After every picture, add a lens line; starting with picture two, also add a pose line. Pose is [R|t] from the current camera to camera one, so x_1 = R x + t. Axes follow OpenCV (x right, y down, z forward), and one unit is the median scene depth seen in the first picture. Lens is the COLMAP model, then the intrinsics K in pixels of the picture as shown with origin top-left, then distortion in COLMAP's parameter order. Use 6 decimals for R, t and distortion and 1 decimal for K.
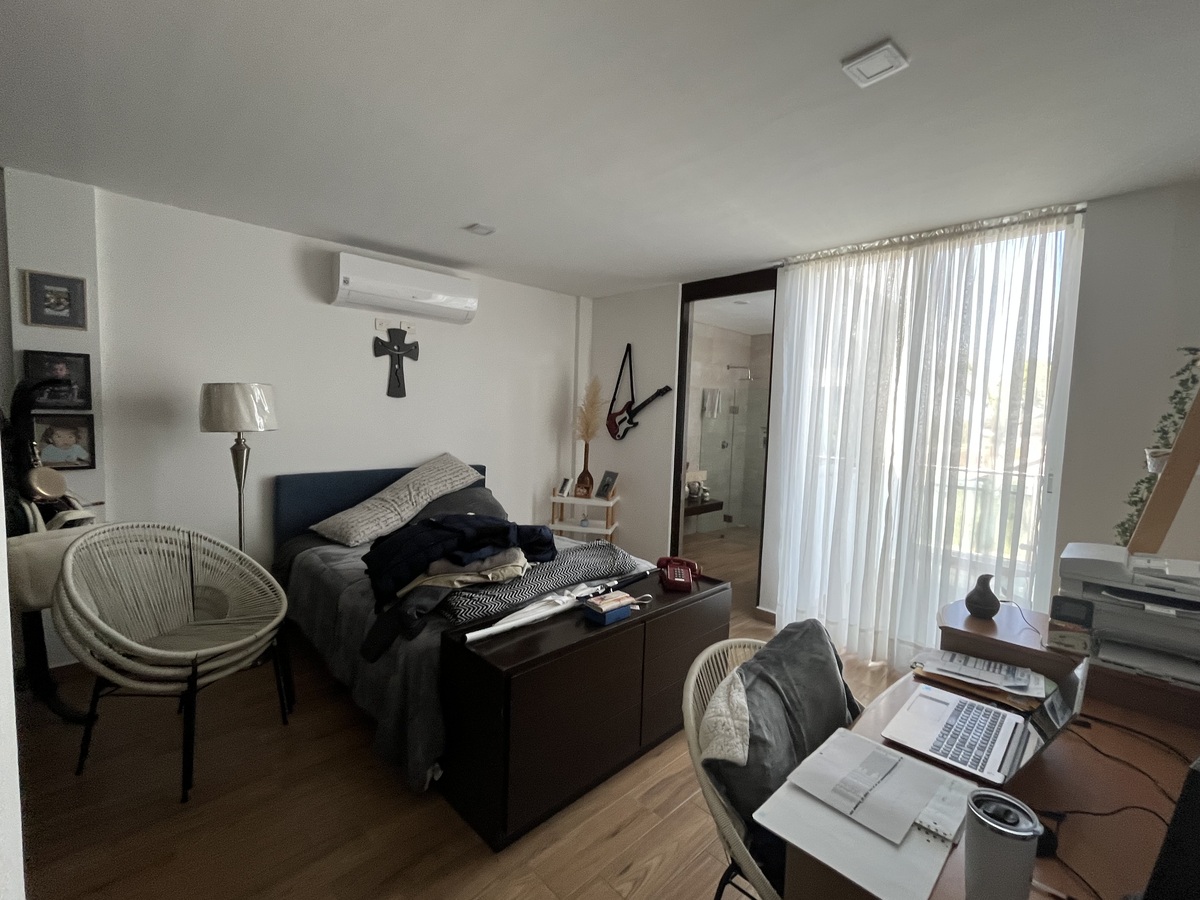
lens RADIAL K [[527.7, 0, 601.7], [0, 527.7, 452.0], [0, 0, 1]] dist [0.000137, -0.000001]
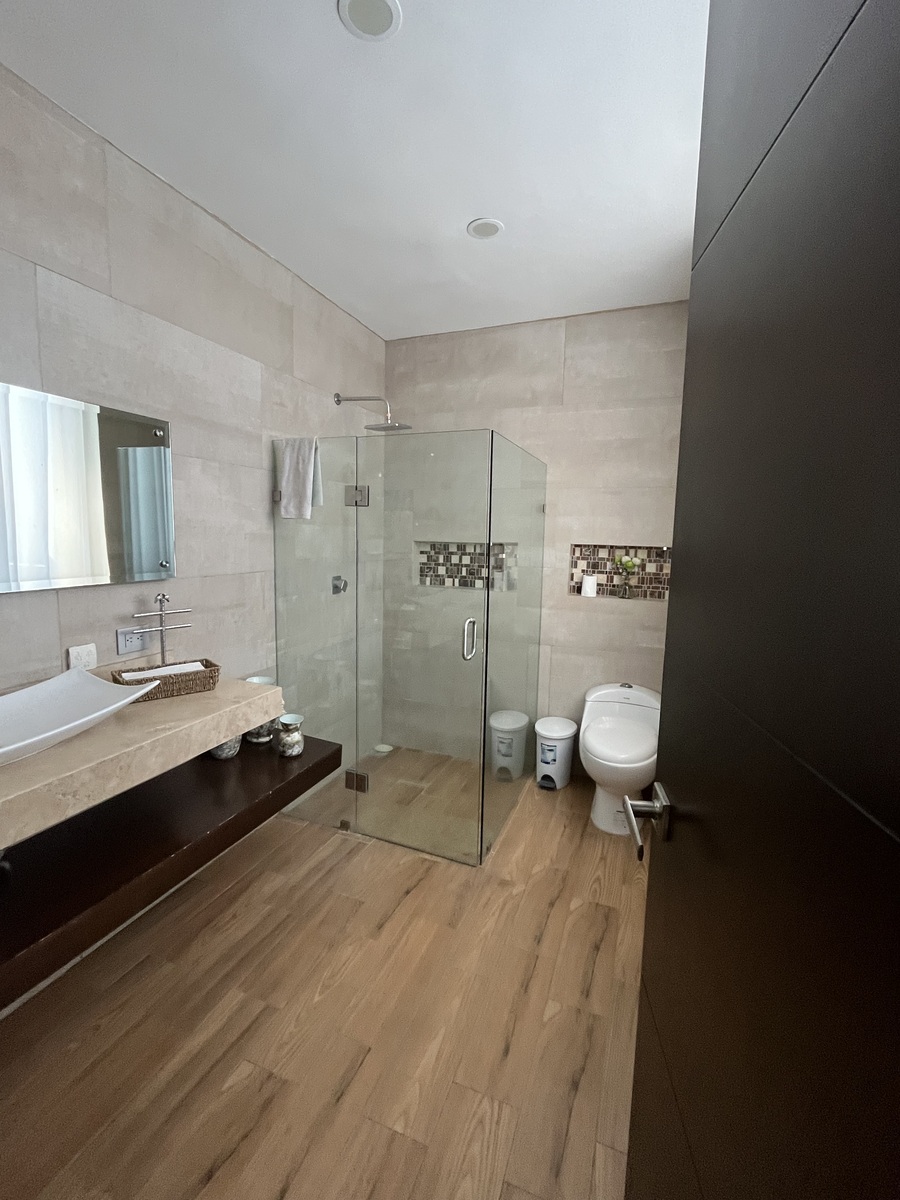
lens RADIAL K [[527.7, 0, 447.2], [0, 527.7, 600.0], [0, 0, 1]] dist [0.000137, -0.000001]
pose [[0.915189, -0.063272, 0.398026, 0.151523], [0.038743, 0.996838, 0.069377, -0.029511], [-0.401157, -0.048073, 0.914747, 0.611389]]
